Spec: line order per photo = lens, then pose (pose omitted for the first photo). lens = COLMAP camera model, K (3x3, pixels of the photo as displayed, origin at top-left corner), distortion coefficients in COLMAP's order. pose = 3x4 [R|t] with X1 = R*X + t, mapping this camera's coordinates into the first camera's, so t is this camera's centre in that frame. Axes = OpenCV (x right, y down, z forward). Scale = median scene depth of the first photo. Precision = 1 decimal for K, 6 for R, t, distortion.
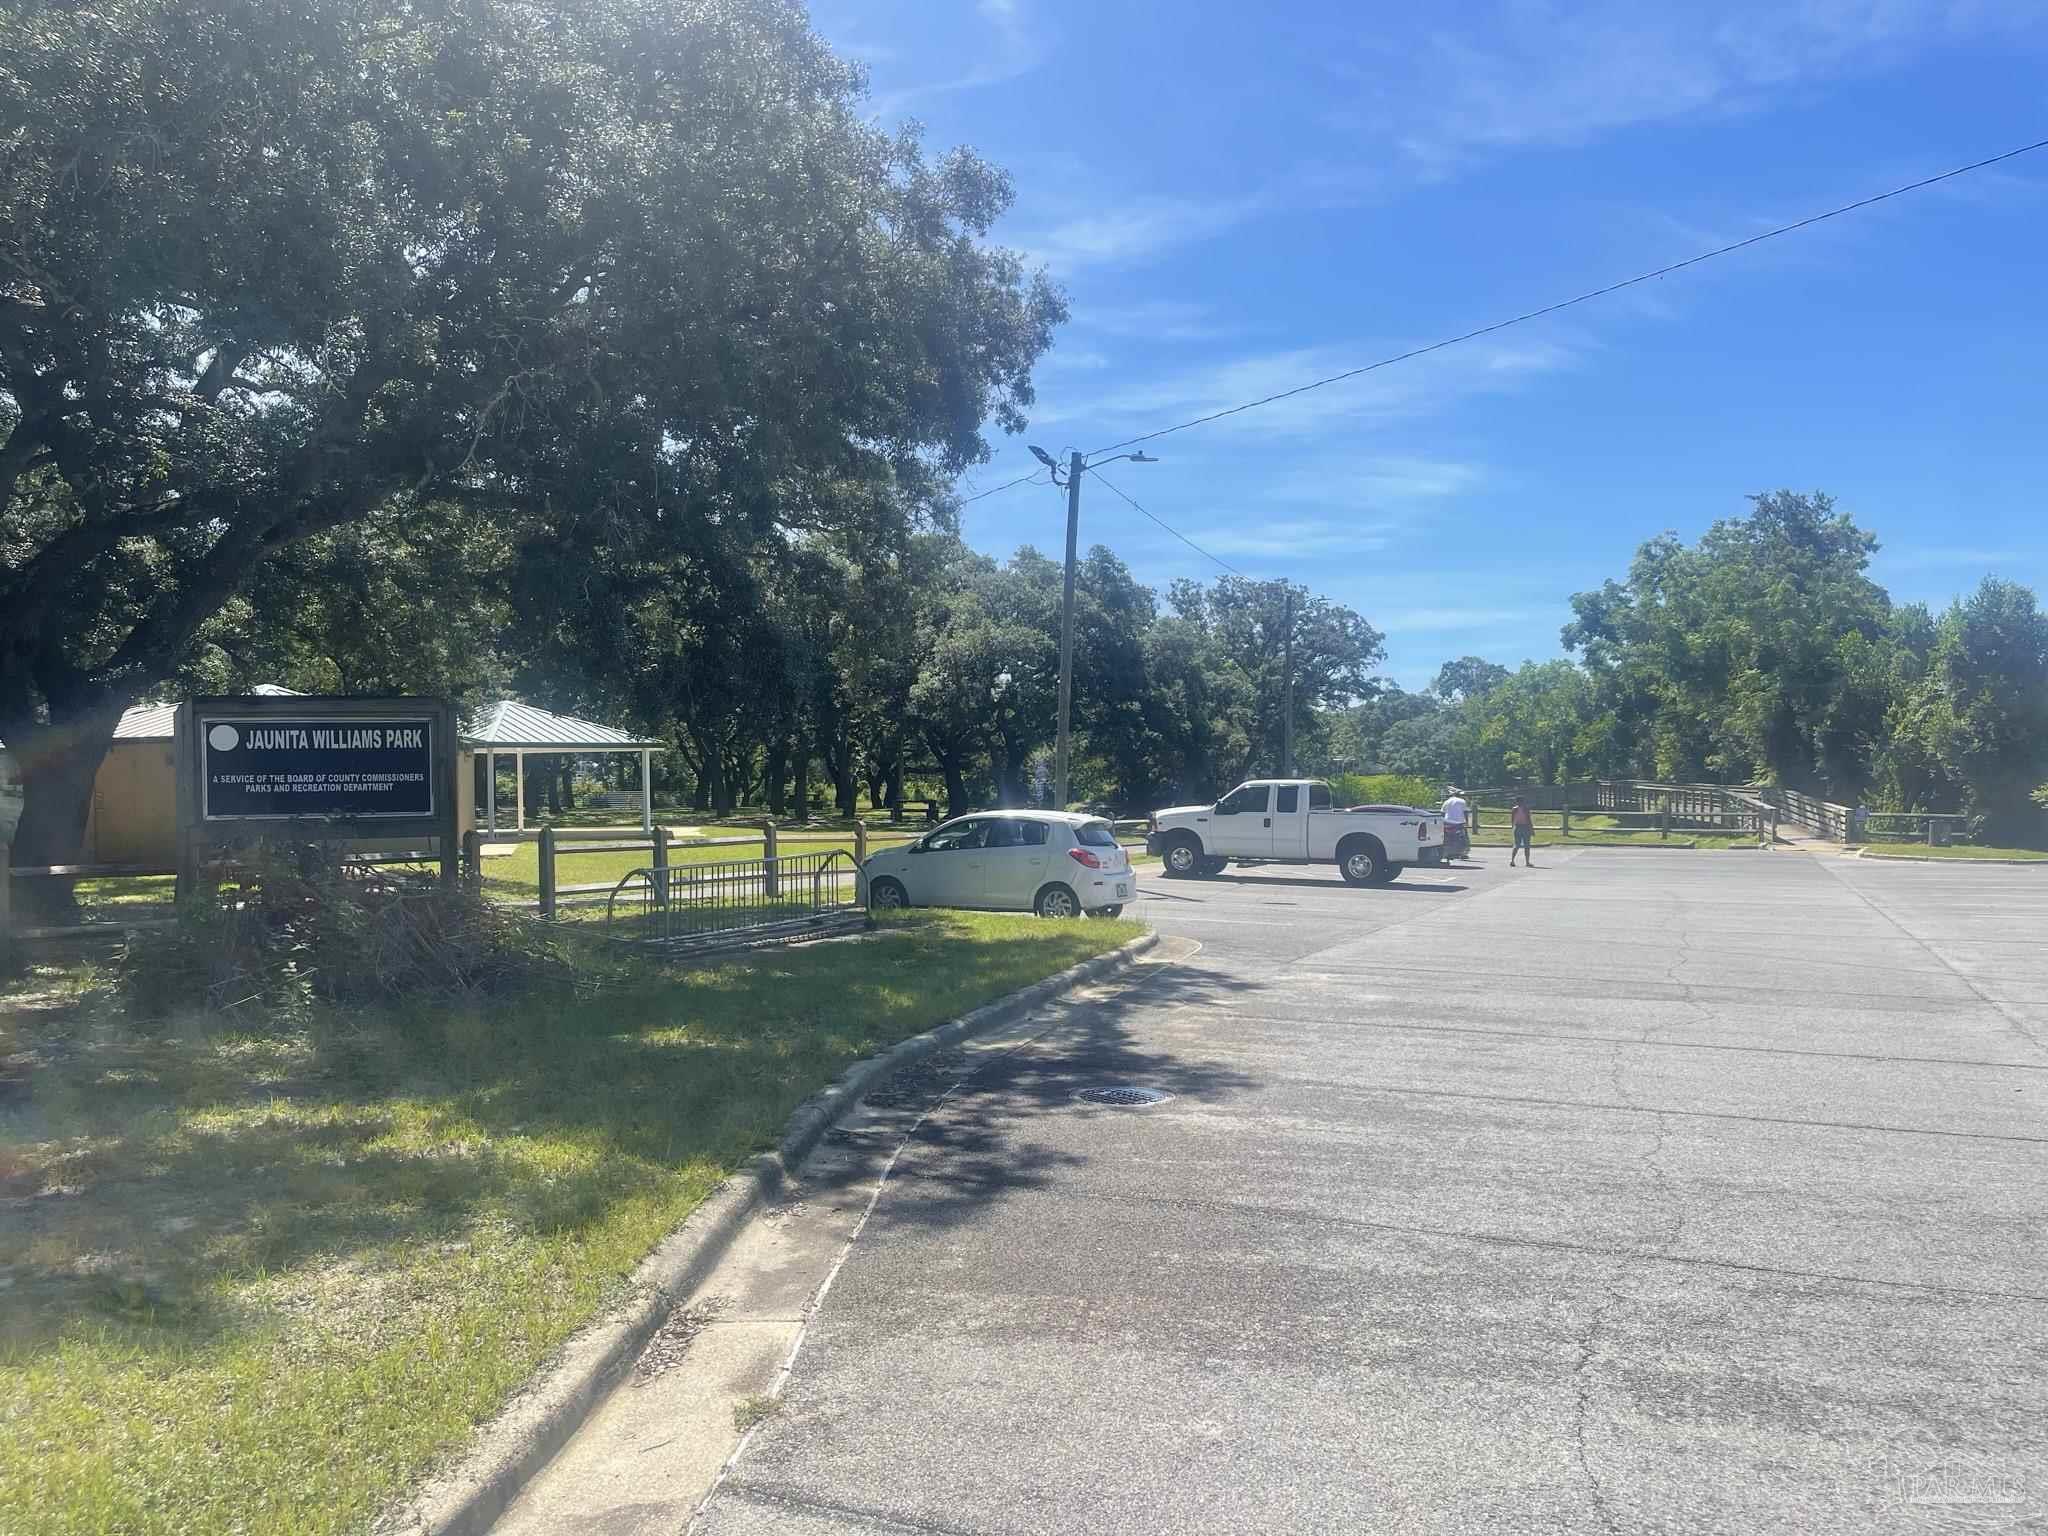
lens RADIAL K [[1595.4, 0, 1024.0], [0, 1595.4, 768.0], [0, 0, 1]] dist [0.106876, -0.115999]
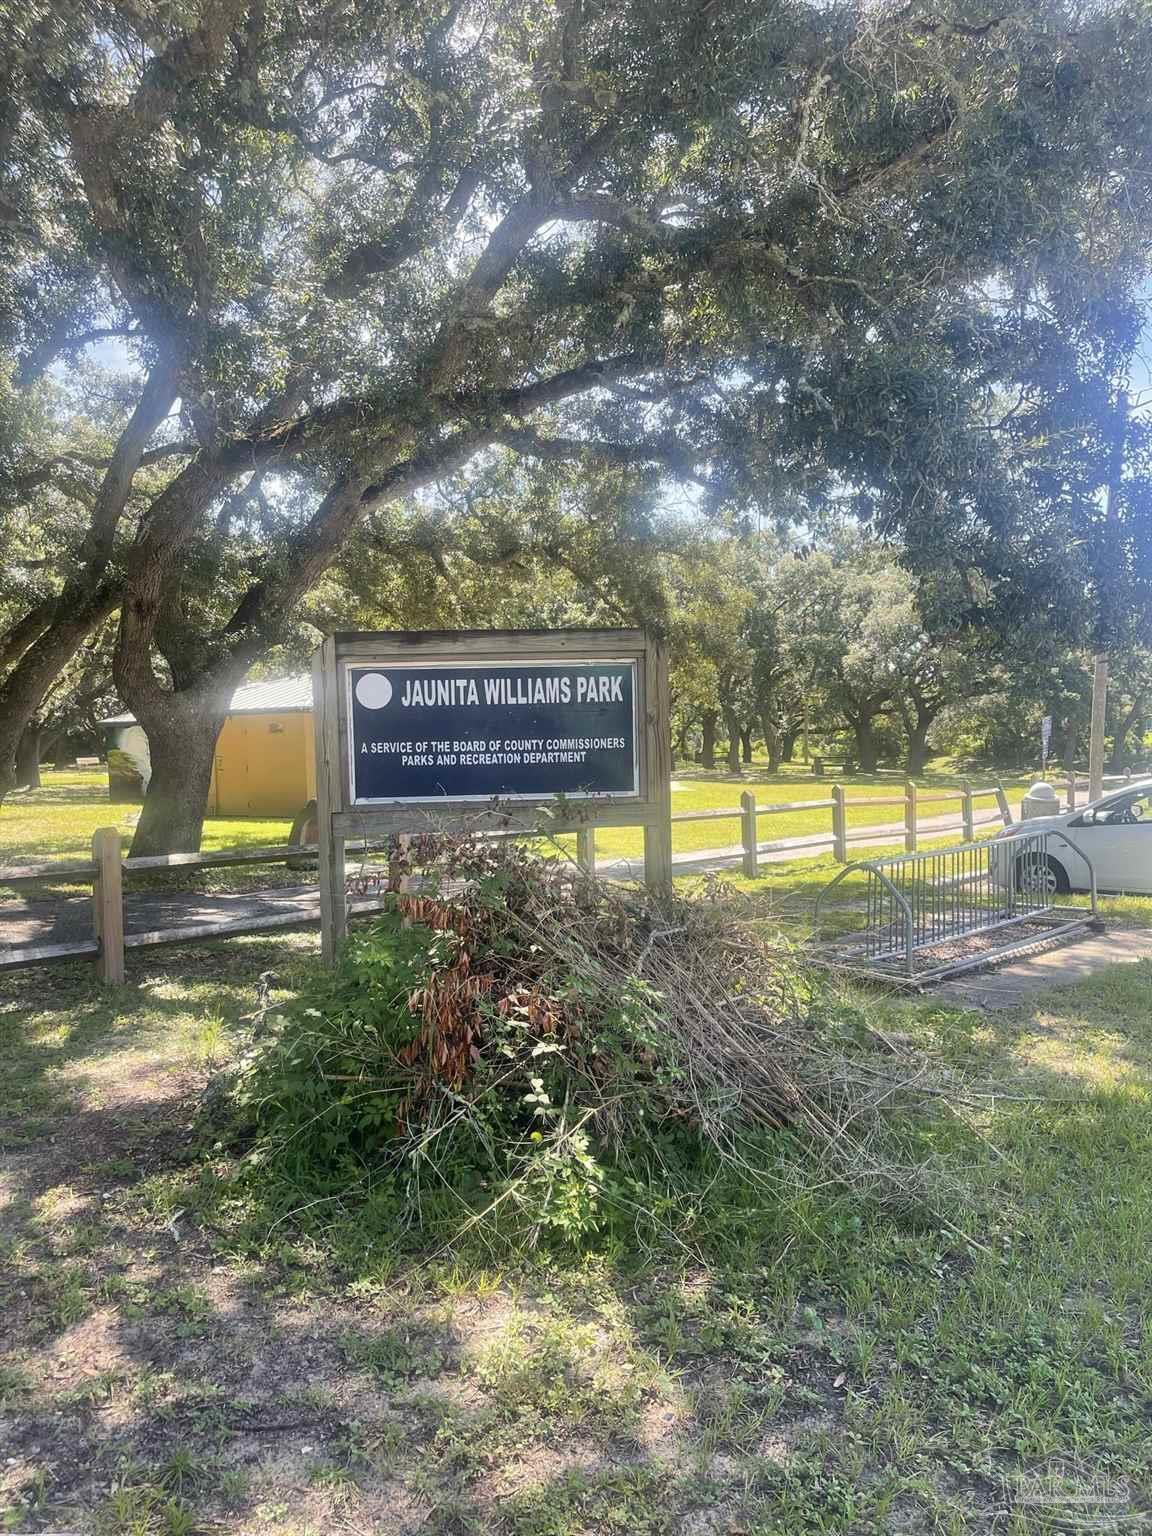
lens RADIAL K [[1196.6, 0, 576.0], [0, 1196.6, 768.0], [0, 0, 1]] dist [0.106876, -0.115999]
pose [[0.974210, -0.002474, -0.225630, -0.276653], [0.009503, 0.999503, 0.030074, 0.000596], [0.225443, -0.031442, 0.973749, 0.485647]]
